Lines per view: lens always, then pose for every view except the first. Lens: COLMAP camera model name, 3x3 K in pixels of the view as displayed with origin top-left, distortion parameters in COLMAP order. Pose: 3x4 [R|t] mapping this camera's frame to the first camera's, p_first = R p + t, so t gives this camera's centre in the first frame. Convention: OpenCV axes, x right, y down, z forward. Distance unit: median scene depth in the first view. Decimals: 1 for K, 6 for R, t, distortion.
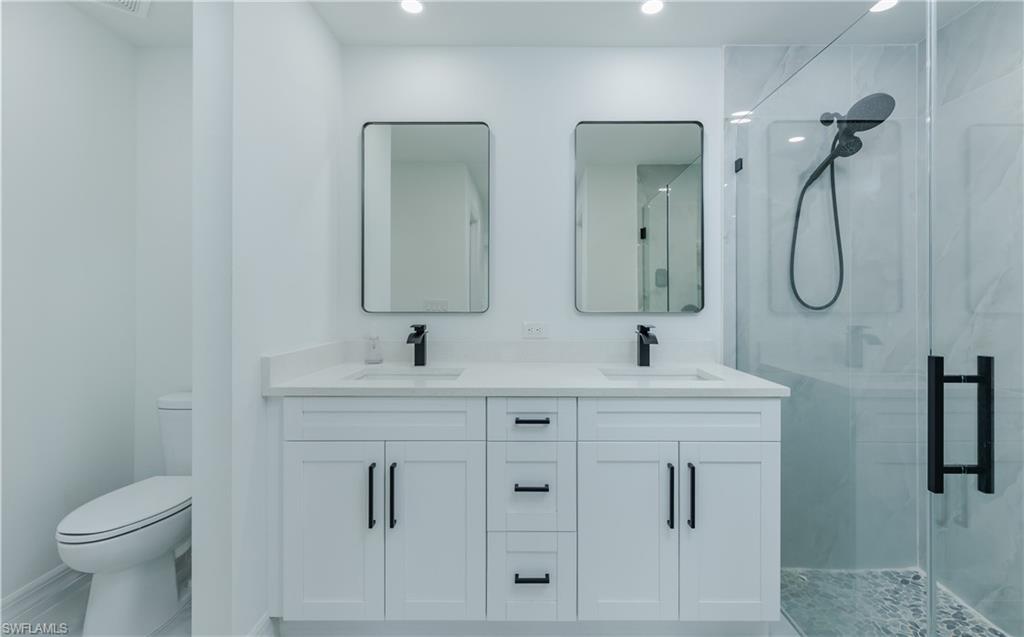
lens RADIAL K [[513.2, 0, 517.3], [0, 513.2, 299.5], [0, 0, 1]] dist [-0.000784, -0.000575]
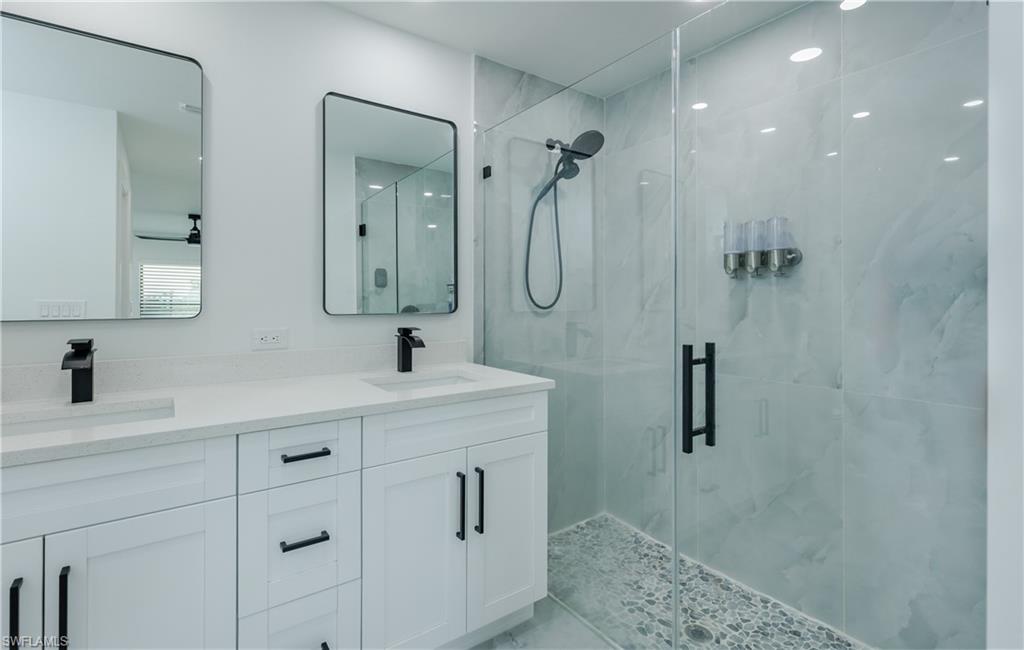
lens RADIAL K [[504.4, 0, 549.1], [0, 504.4, 298.5], [0, 0, 1]] dist [0.006287, -0.000807]
pose [[0.790217, 0.000256, 0.612827, -0.107868], [0.001853, 0.999994, -0.002807, -0.000184], [-0.612824, 0.003353, 0.790212, 0.114699]]
